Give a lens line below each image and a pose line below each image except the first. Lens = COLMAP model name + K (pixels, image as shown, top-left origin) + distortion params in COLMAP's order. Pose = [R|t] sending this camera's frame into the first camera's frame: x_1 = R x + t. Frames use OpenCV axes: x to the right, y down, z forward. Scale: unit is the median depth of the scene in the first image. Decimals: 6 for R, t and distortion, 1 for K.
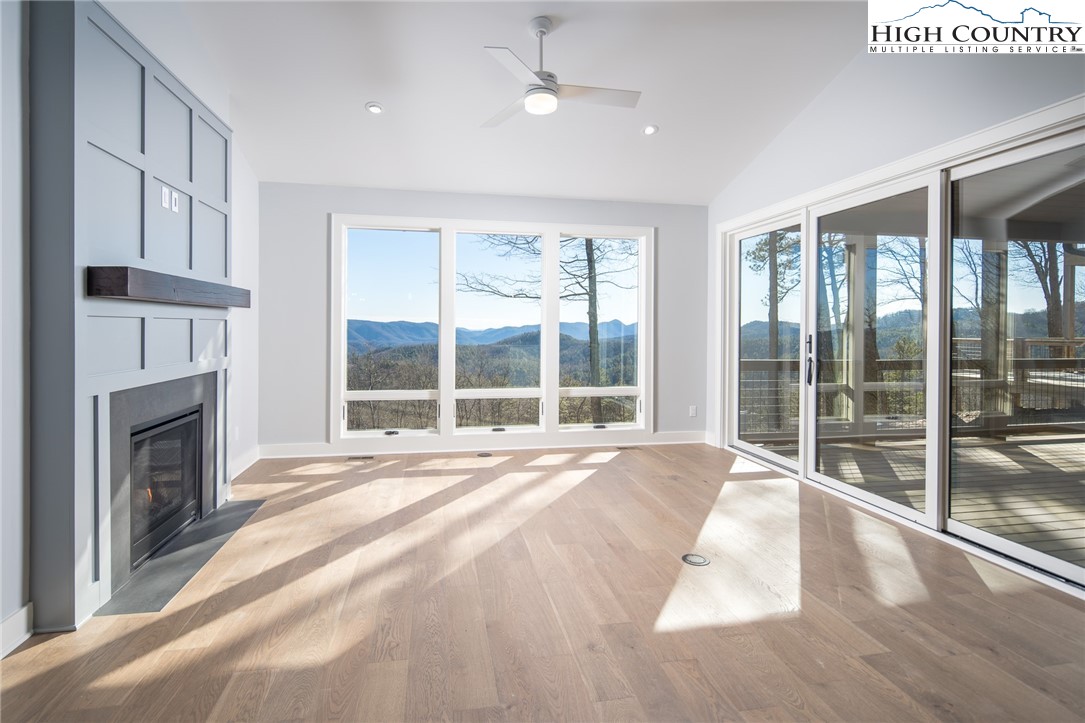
lens RADIAL K [[534.2, 0, 525.5], [0, 534.2, 331.1], [0, 0, 1]] dist [0.013575, -0.000076]
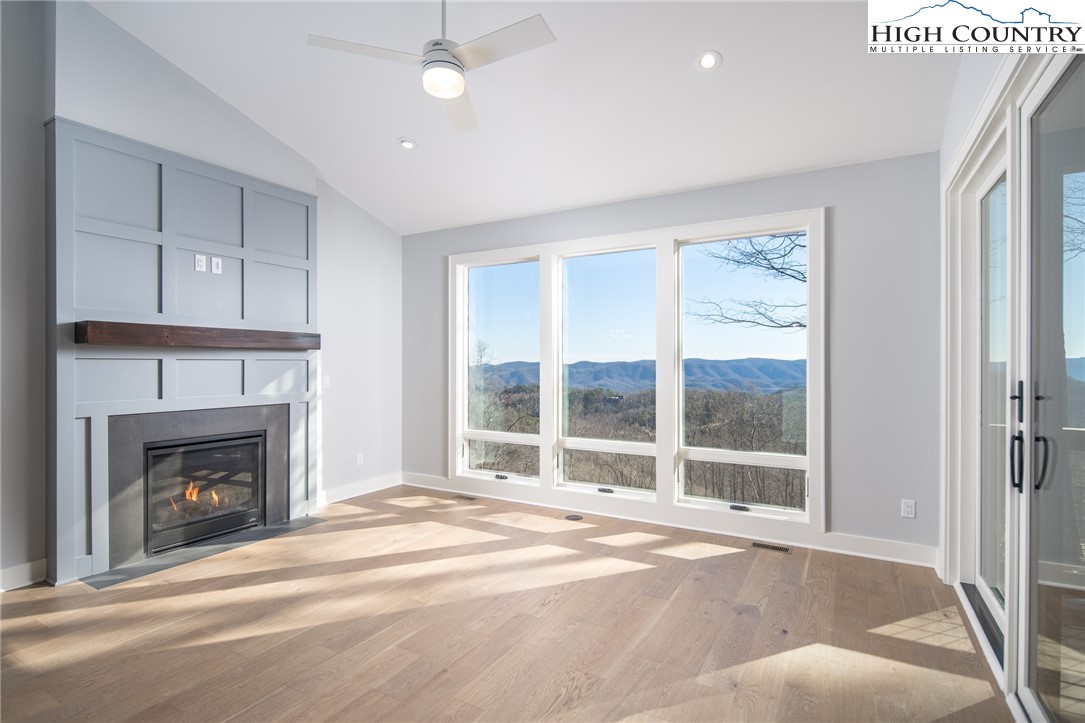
lens RADIAL K [[534.2, 0, 536.3], [0, 534.2, 363.4], [0, 0, 1]] dist [0.013575, -0.000076]
pose [[0.759731, -0.004648, -0.650221, 0.404760], [-0.002922, 0.999940, -0.010563, -0.001677], [0.650231, 0.009925, 0.759671, 0.301364]]
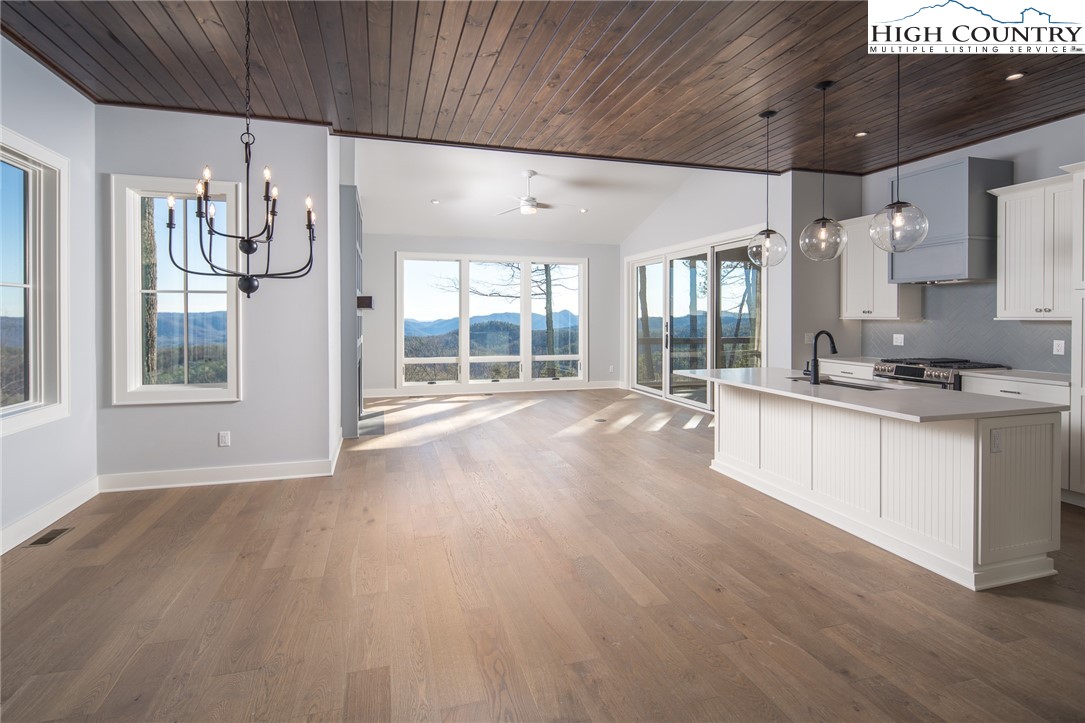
lens RADIAL K [[534.2, 0, 527.3], [0, 534.2, 315.8], [0, 0, 1]] dist [0.013575, -0.000076]
pose [[0.995425, -0.003907, 0.095471, -0.108708], [0.004939, 0.999932, -0.010578, 0.000956], [-0.095424, 0.011001, 0.995376, -0.648412]]
